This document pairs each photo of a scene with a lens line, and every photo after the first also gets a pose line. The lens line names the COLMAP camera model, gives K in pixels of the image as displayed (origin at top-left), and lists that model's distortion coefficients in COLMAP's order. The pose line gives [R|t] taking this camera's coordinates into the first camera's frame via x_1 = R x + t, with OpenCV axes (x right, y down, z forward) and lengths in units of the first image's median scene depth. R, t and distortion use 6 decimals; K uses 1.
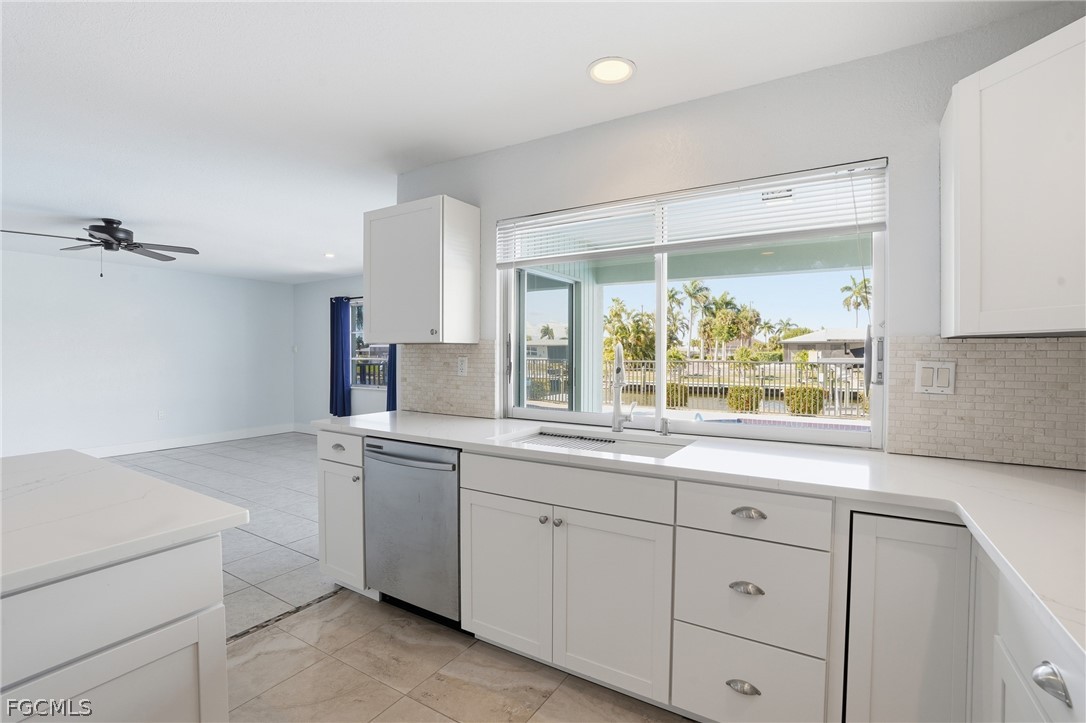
lens RADIAL K [[493.6, 0, 519.6], [0, 493.6, 364.5], [0, 0, 1]] dist [-0.055516, 0.016599]
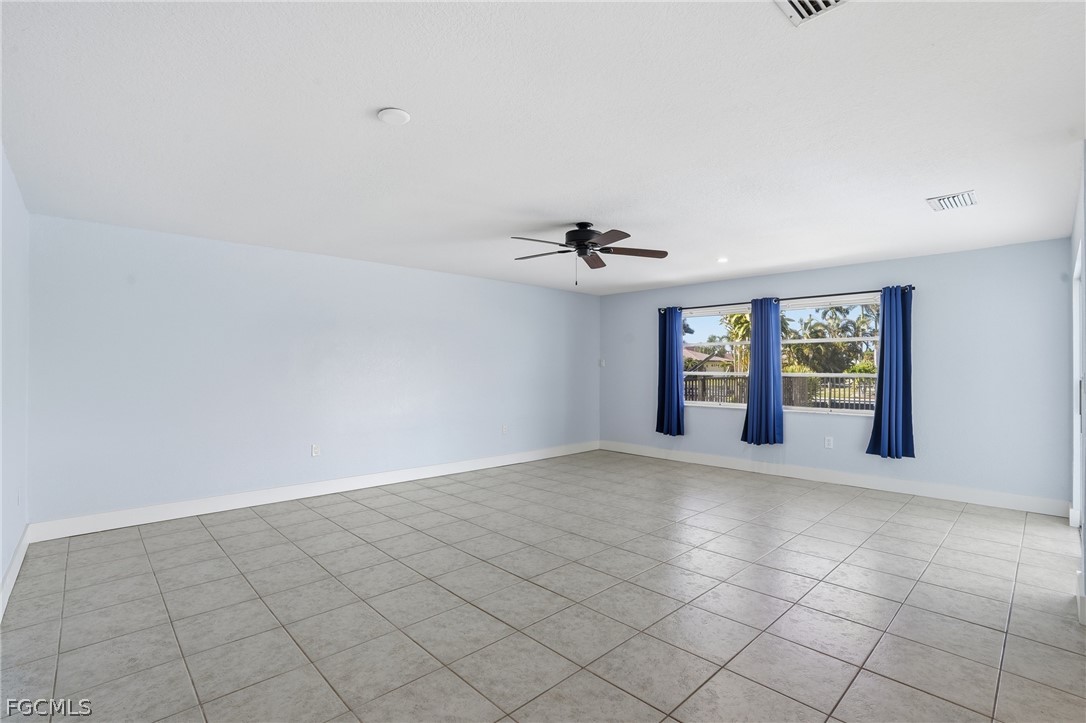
lens RADIAL K [[493.6, 0, 532.1], [0, 493.6, 376.2], [0, 0, 1]] dist [-0.055516, 0.016599]
pose [[0.969790, 0.002916, -0.243925, -0.986936], [-0.004204, 0.999980, -0.004759, -0.001746], [0.243906, 0.005641, 0.969782, 0.066647]]
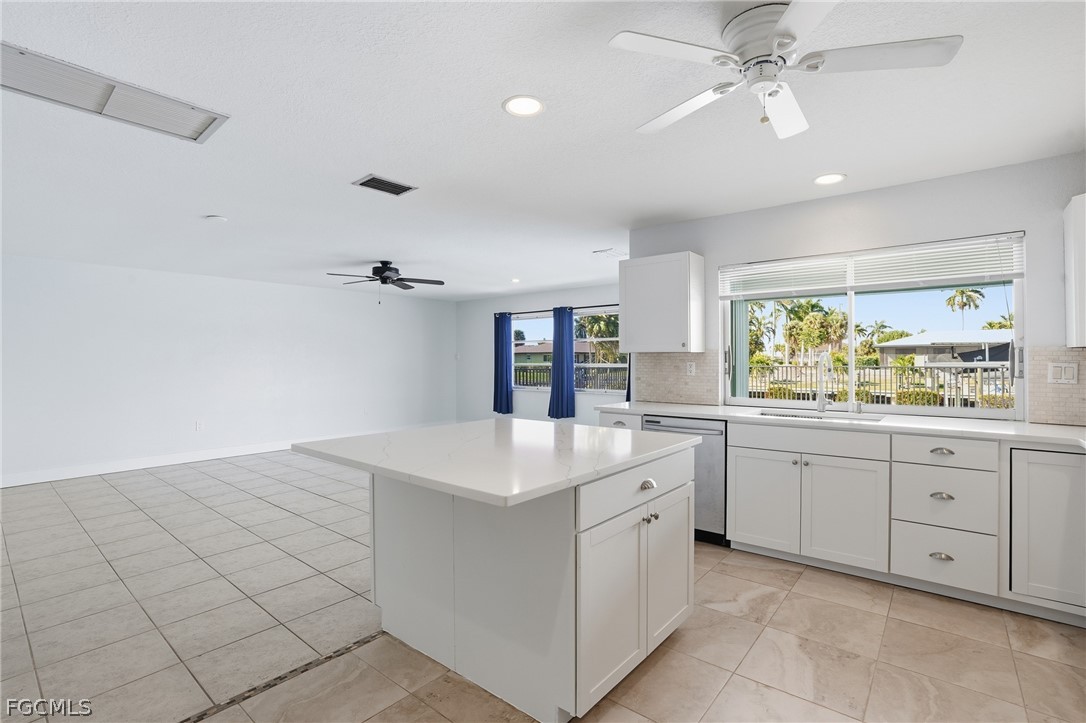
lens RADIAL K [[493.6, 0, 527.2], [0, 493.6, 359.3], [0, 0, 1]] dist [-0.055516, 0.016599]
pose [[0.991564, -0.005139, -0.129513, -0.385025], [0.002105, 0.999721, -0.023547, 0.008680], [0.129598, 0.023076, 0.991298, -0.437660]]
